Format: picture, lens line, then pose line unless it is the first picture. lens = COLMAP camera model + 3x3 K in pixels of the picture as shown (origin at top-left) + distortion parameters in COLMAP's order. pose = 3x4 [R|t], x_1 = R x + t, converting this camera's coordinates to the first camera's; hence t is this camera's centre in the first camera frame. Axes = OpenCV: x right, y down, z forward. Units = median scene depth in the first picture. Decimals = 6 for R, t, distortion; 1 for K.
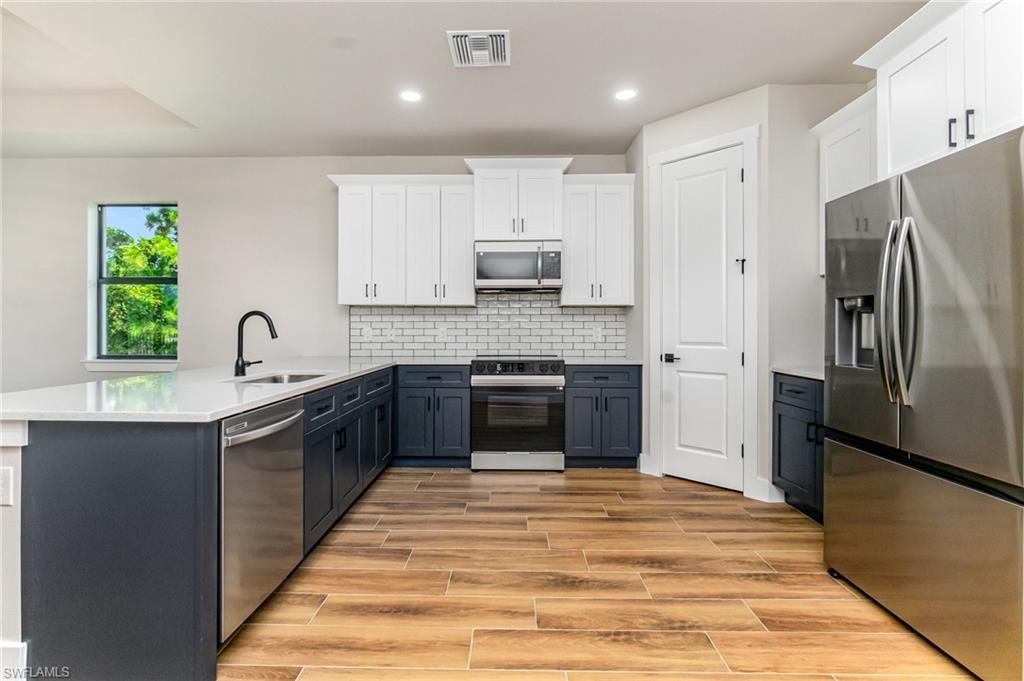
lens RADIAL K [[476.3, 0, 508.4], [0, 476.3, 331.5], [0, 0, 1]] dist [-0.006068, 0.001008]
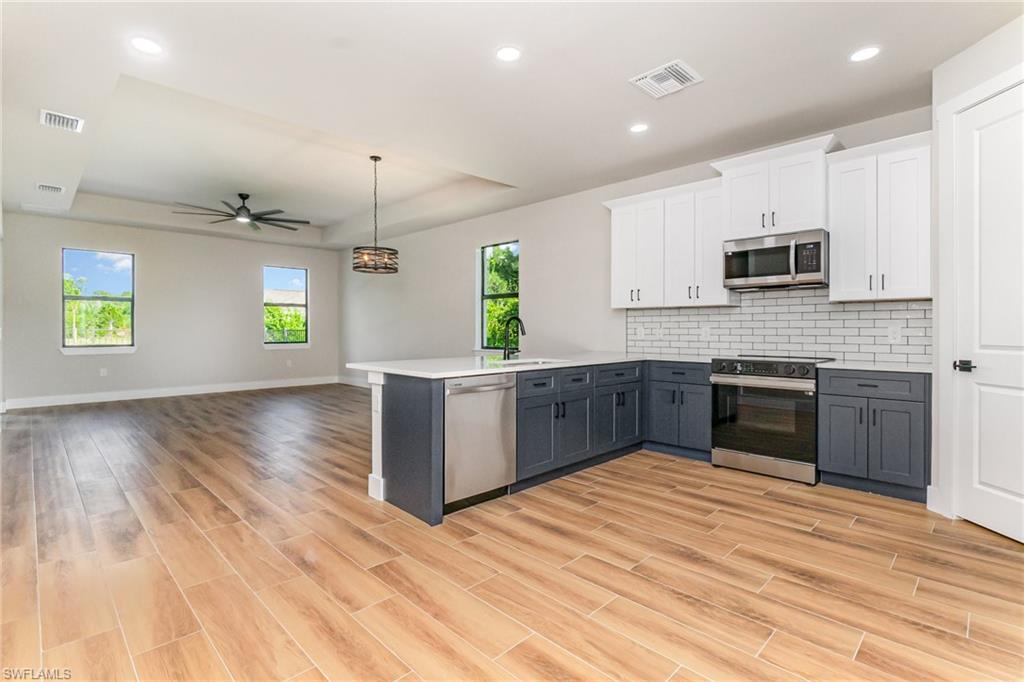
lens RADIAL K [[476.3, 0, 510.3], [0, 476.3, 335.0], [0, 0, 1]] dist [-0.006068, 0.001008]
pose [[0.723435, 0.007404, -0.690353, 0.336047], [-0.002463, 0.999964, 0.008144, 0.001816], [0.690388, -0.004191, 0.723427, -0.052721]]
